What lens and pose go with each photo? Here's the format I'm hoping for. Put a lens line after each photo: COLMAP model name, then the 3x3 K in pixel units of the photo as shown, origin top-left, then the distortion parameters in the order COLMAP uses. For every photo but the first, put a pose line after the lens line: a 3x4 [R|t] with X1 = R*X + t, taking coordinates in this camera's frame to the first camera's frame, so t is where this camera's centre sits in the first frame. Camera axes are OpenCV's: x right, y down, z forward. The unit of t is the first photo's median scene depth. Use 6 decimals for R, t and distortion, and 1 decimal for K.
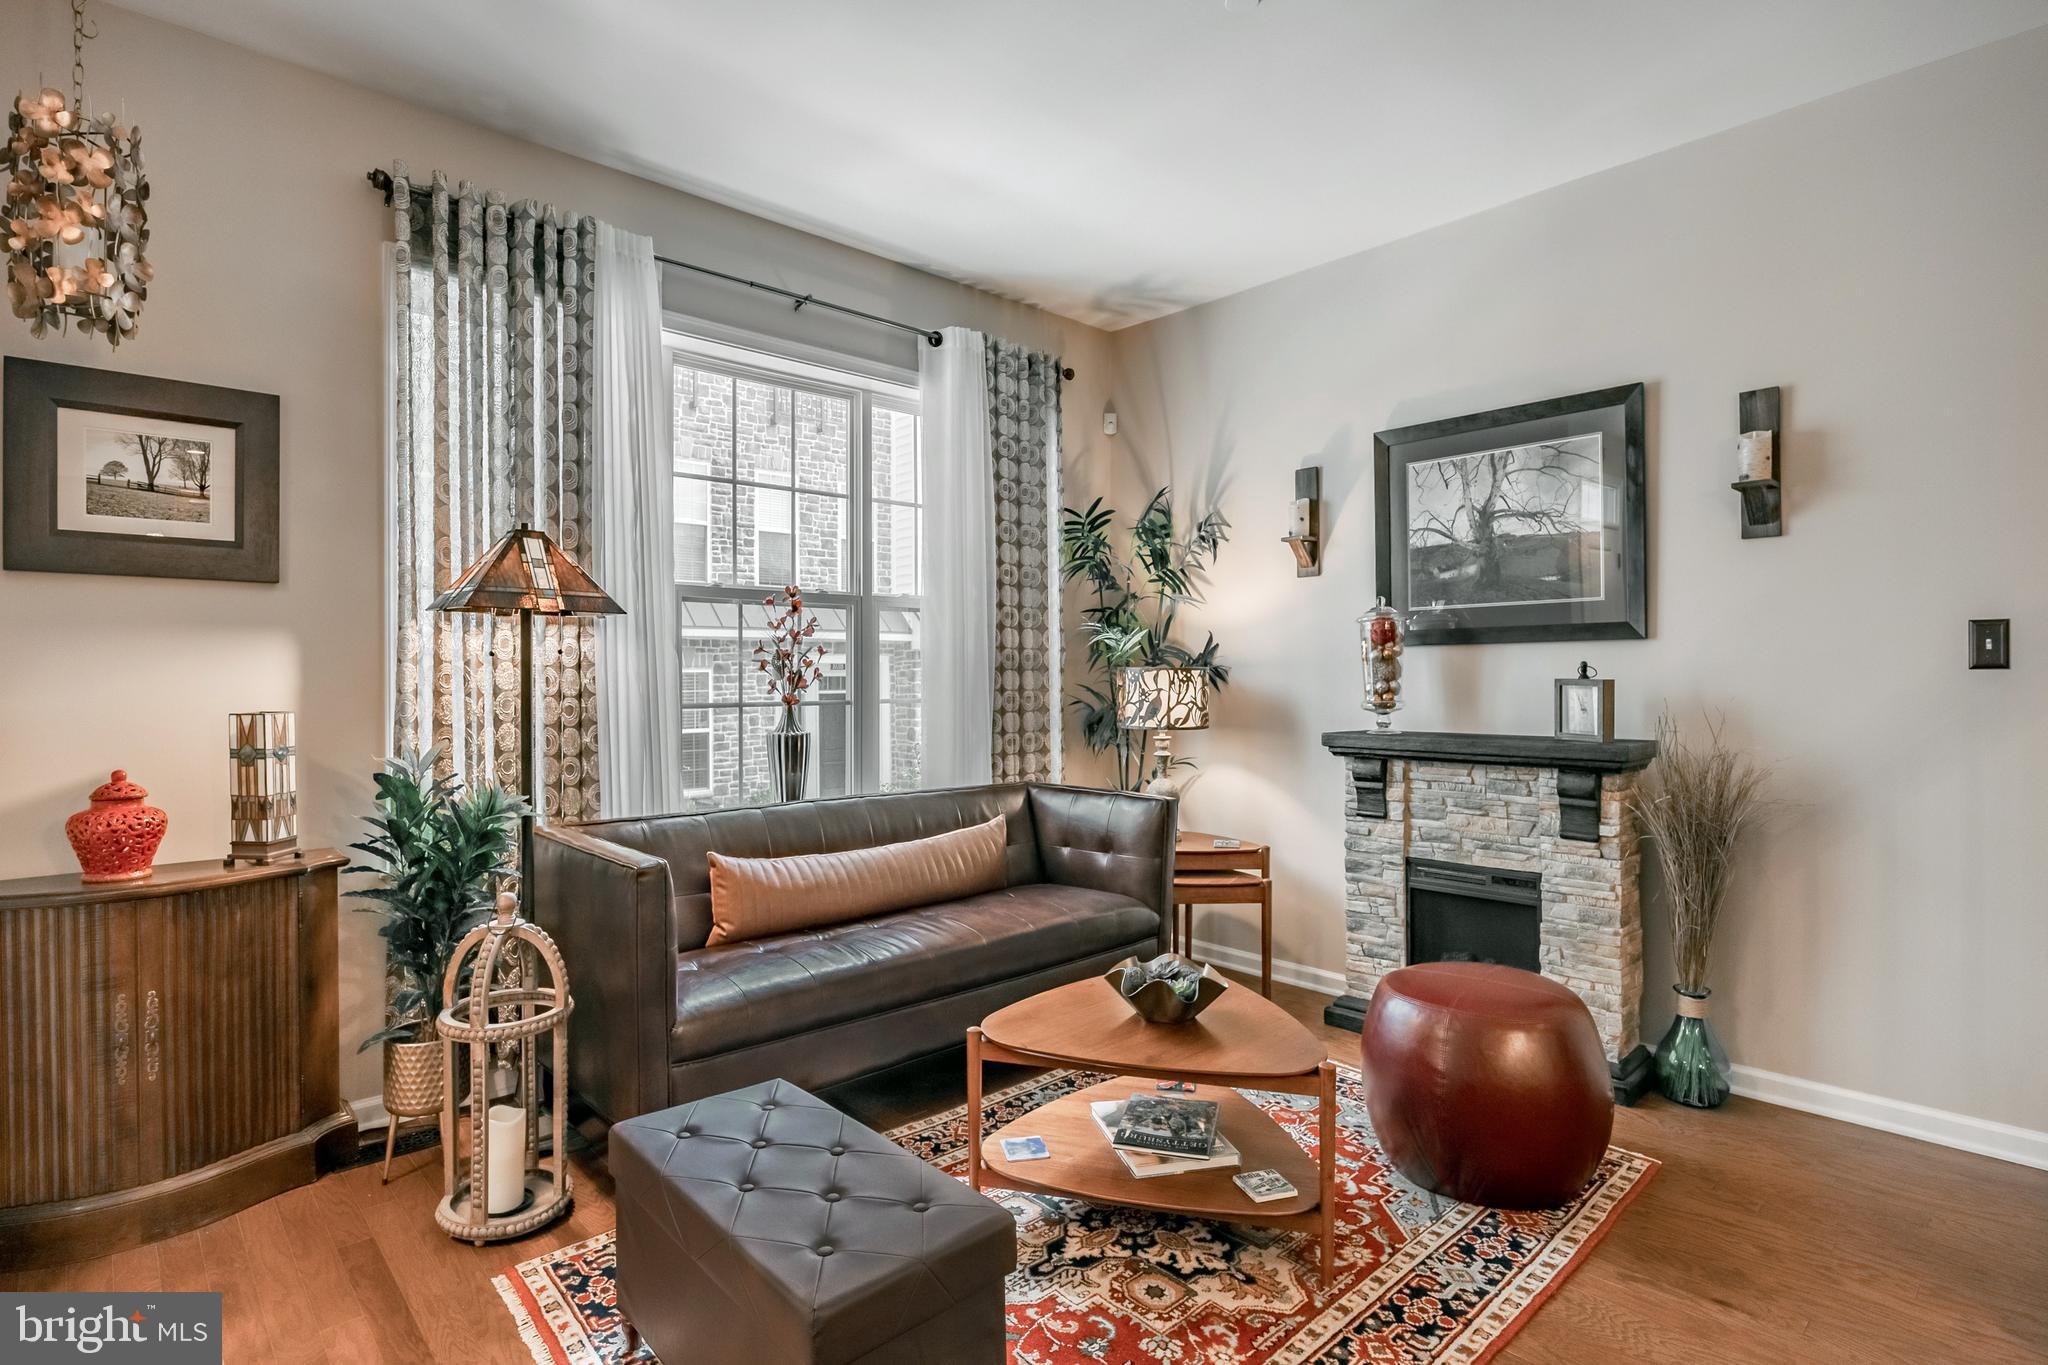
lens RADIAL K [[1005.6, 0, 1022.4], [0, 1005.6, 672.2], [0, 0, 1]] dist [-0.016804, 0.001164]
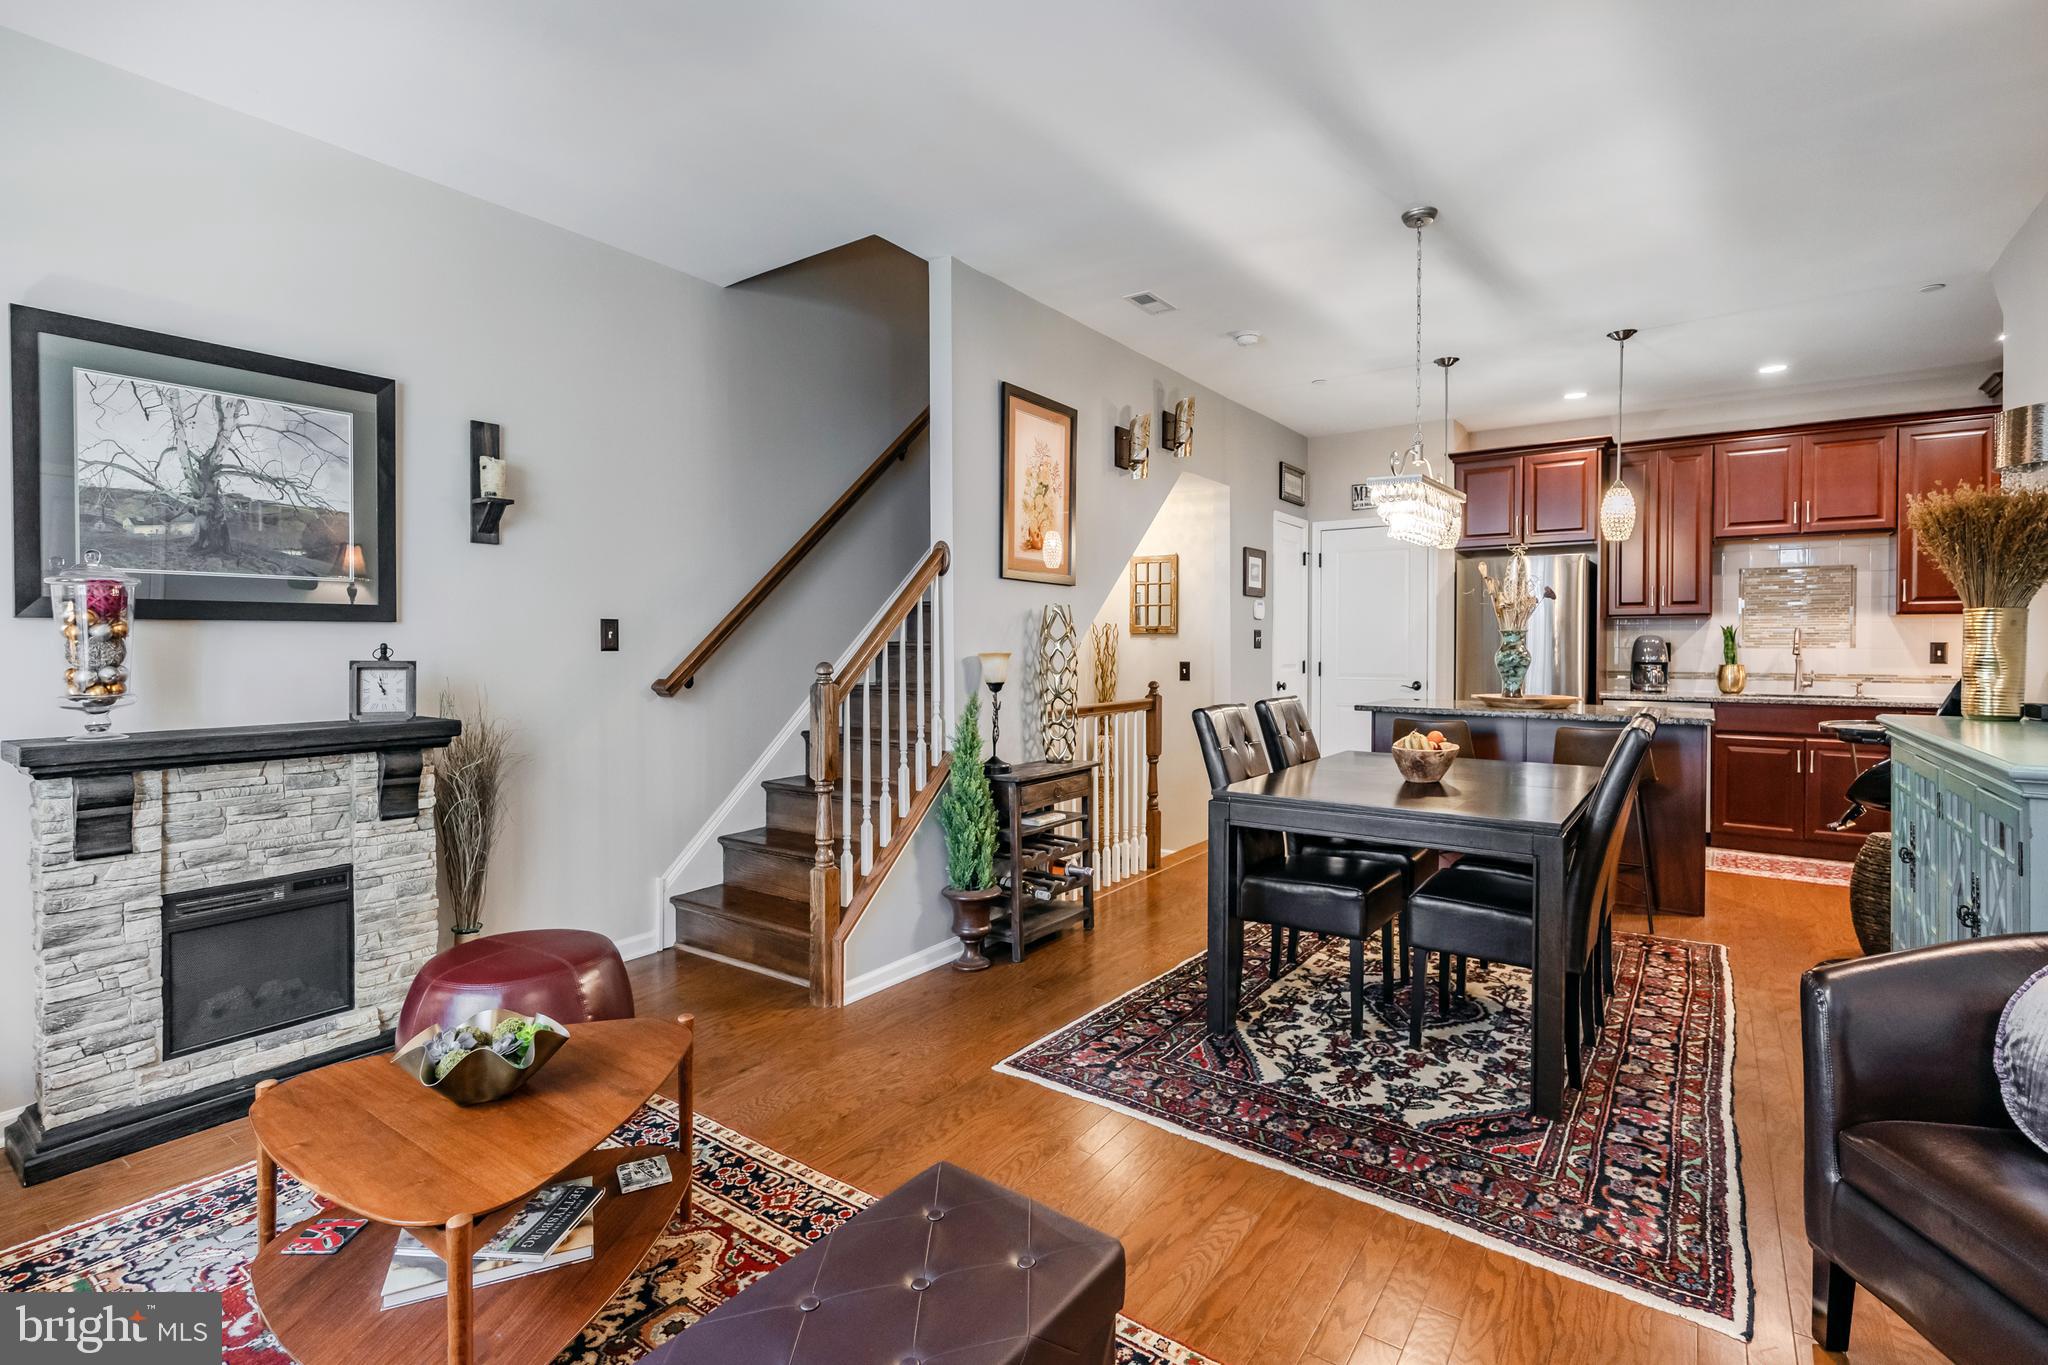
lens RADIAL K [[987.6, 0, 997.2], [0, 987.6, 658.0], [0, 0, 1]] dist [0.000394, 0.001160]
pose [[-0.196786, -0.008749, 0.980407, -0.544332], [-0.001421, 0.999962, 0.008638, -0.005795], [-0.980445, 0.000307, -0.196791, 0.589398]]
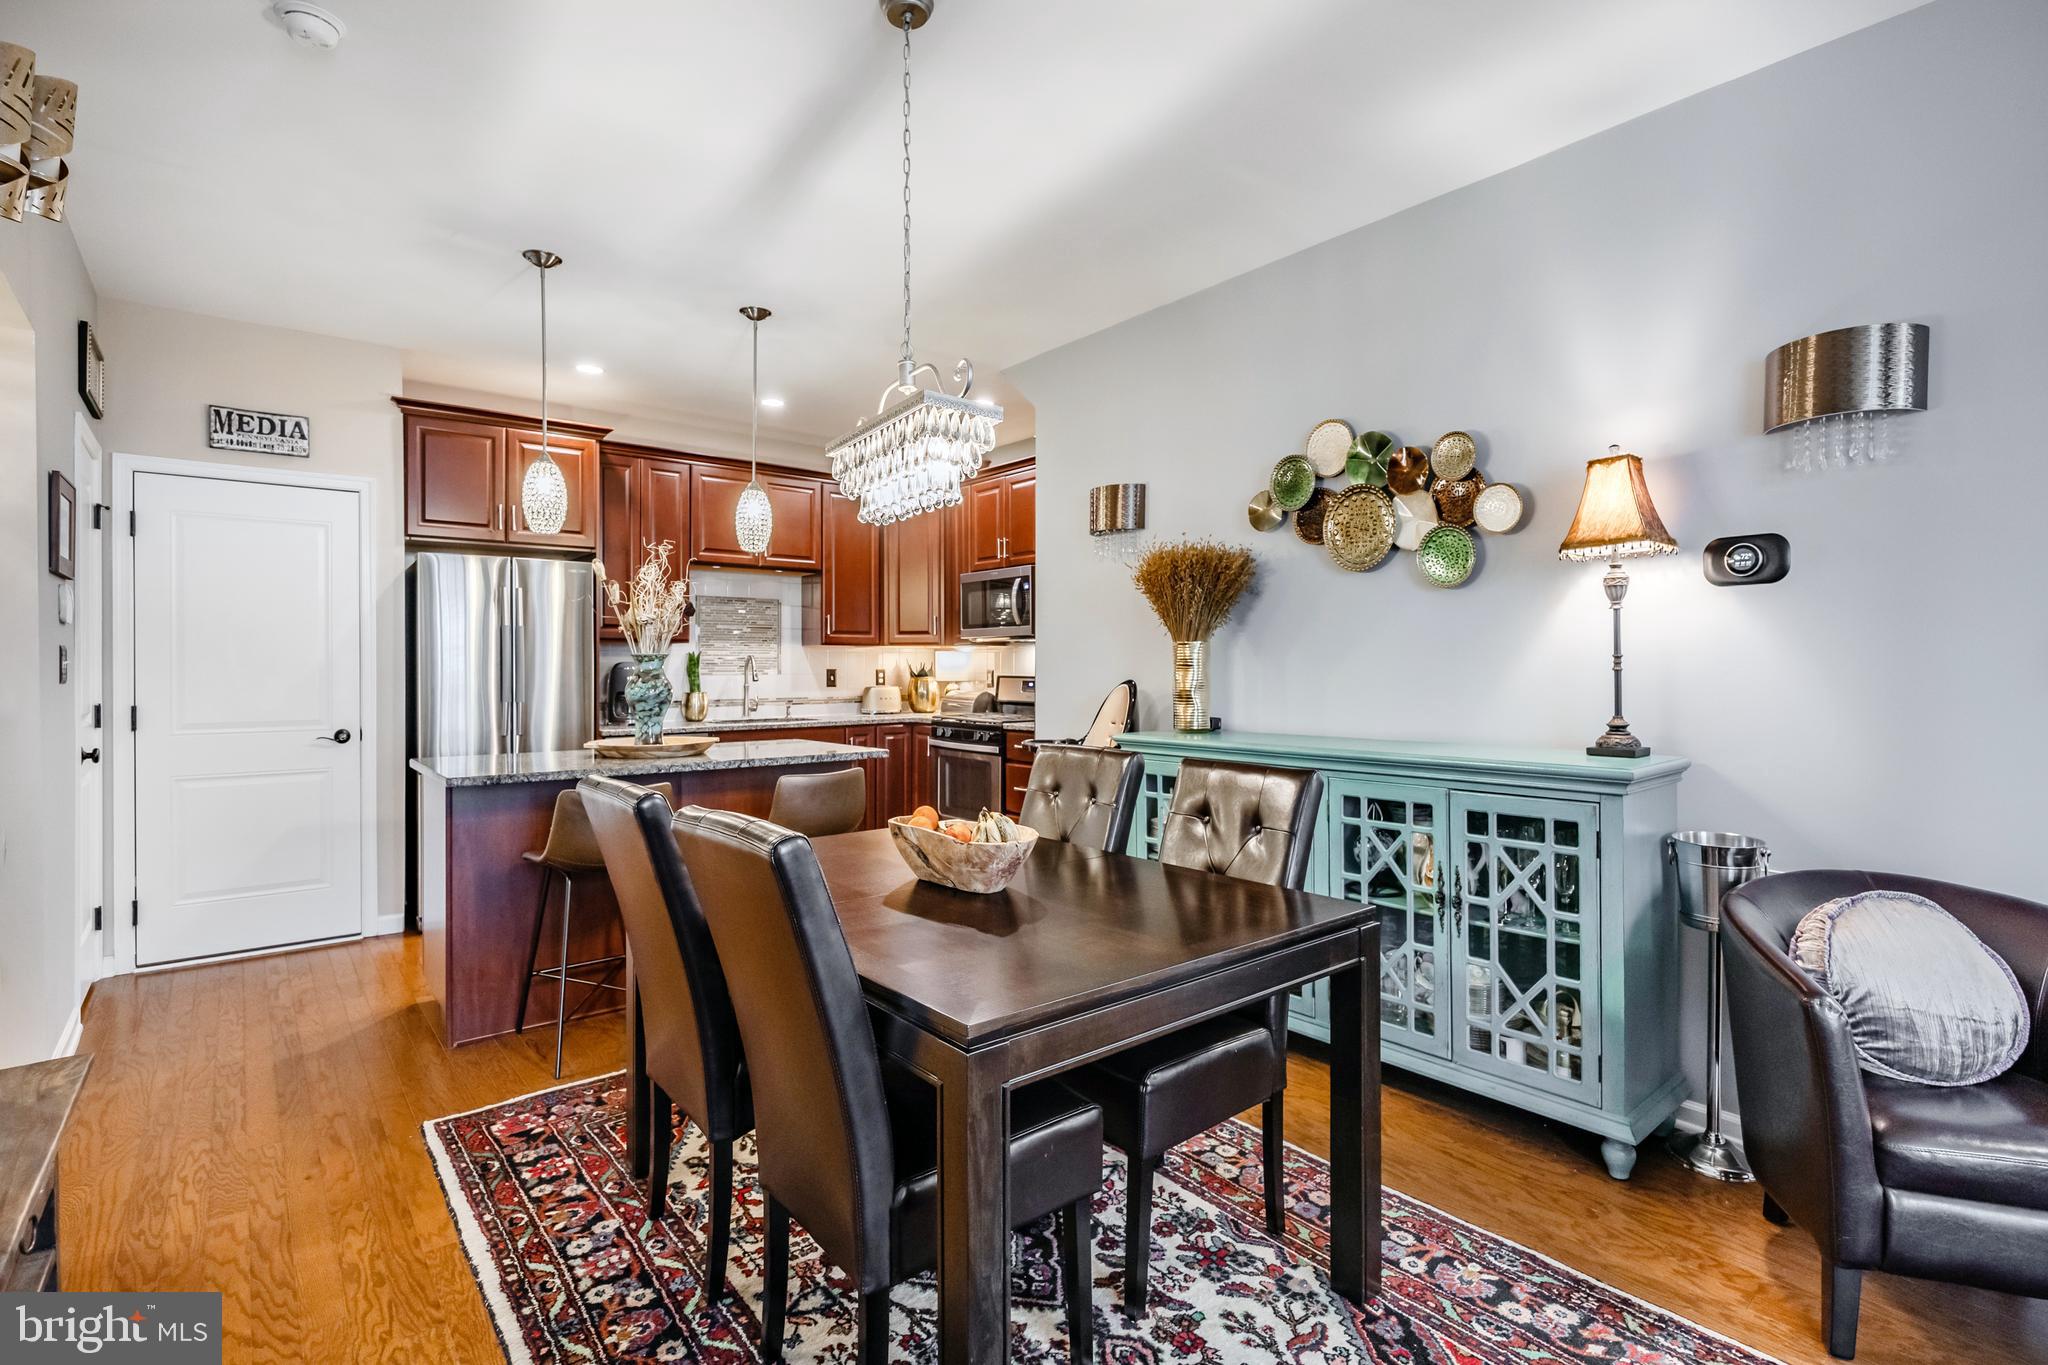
lens RADIAL K [[935.1, 0, 1056.4], [0, 935.1, 667.6], [0, 0, 1]] dist [-0.001015, -0.000134]
pose [[-0.999422, 0.008984, 0.032798, 0.395433], [0.008848, 0.999952, -0.004272, -0.012188], [-0.032835, -0.003979, -0.999453, 0.573707]]
